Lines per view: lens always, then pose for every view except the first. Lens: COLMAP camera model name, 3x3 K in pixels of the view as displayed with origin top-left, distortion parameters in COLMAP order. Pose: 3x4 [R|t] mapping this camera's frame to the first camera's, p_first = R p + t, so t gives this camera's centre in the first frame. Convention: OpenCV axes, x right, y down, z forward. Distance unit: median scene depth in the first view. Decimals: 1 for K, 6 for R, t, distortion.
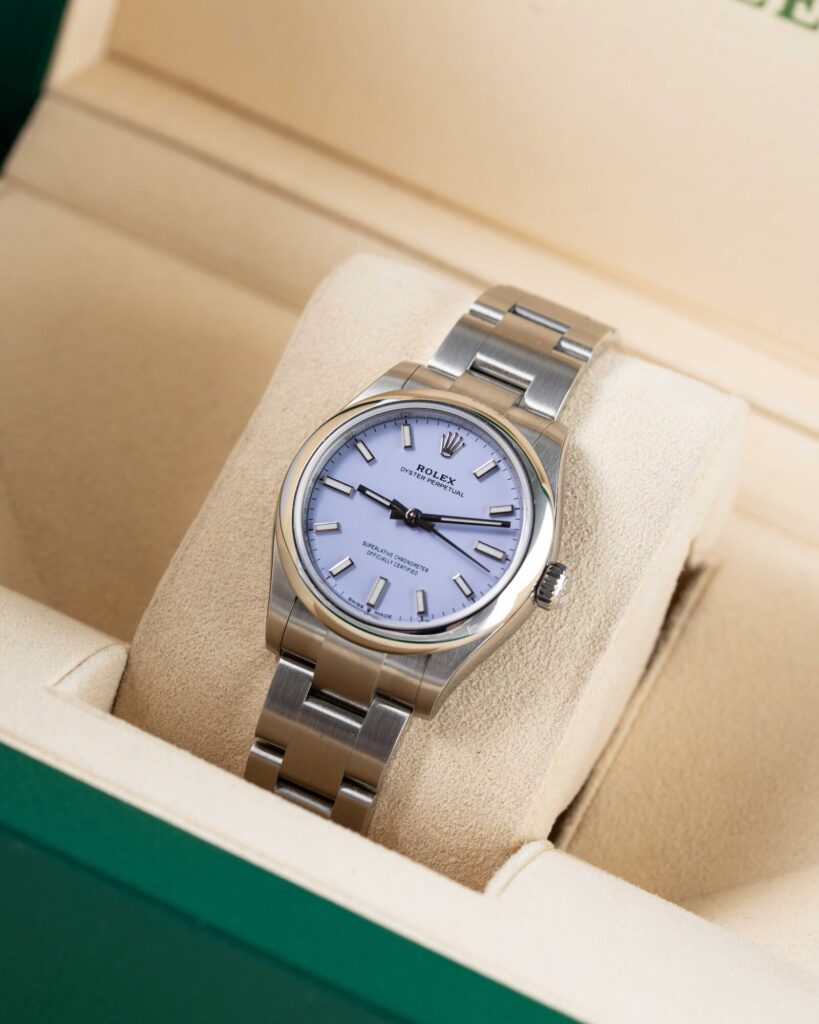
lens RADIAL K [[3596.6, 0, 410.2], [0, 3596.6, 515.2], [0, 0, 1]] dist [-0.199880, 0.000000]
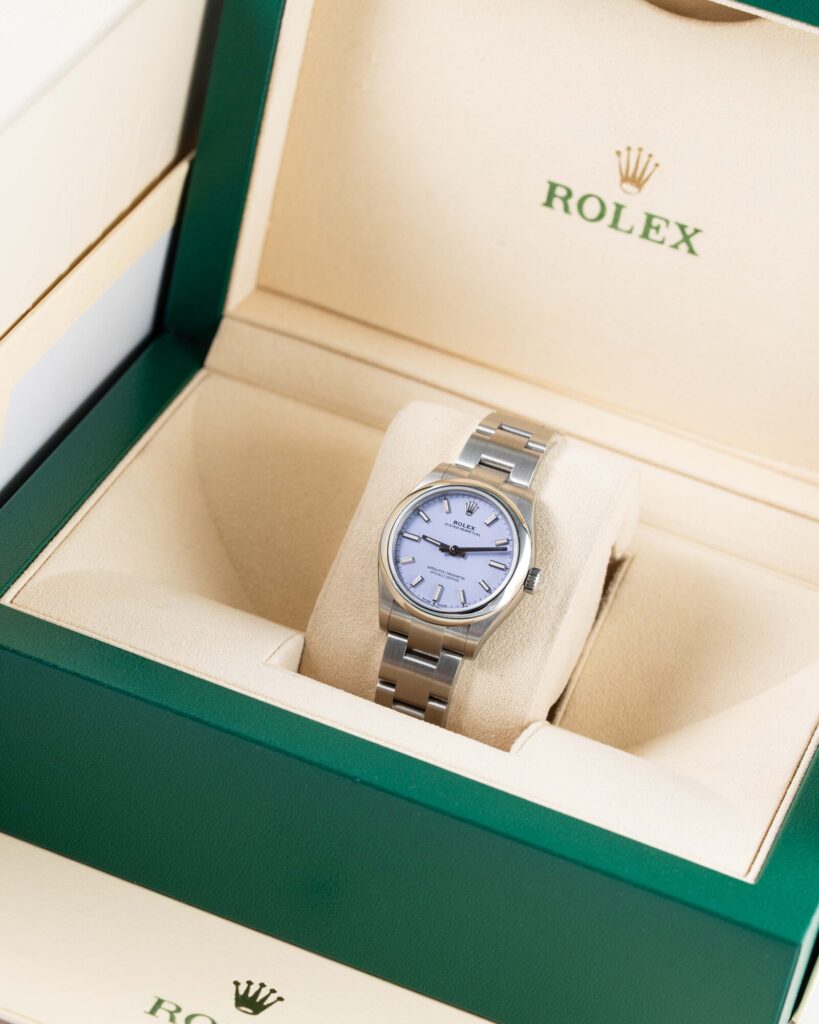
lens RADIAL K [[3596.6, 0, 409.1], [0, 3596.6, 510.2], [0, 0, 1]] dist [-0.199880, 0.000000]
pose [[0.994799, -0.093279, -0.040905, 0.053464], [0.094140, 0.995365, 0.019661, -0.056162], [0.038882, -0.023409, 0.998970, -0.798594]]
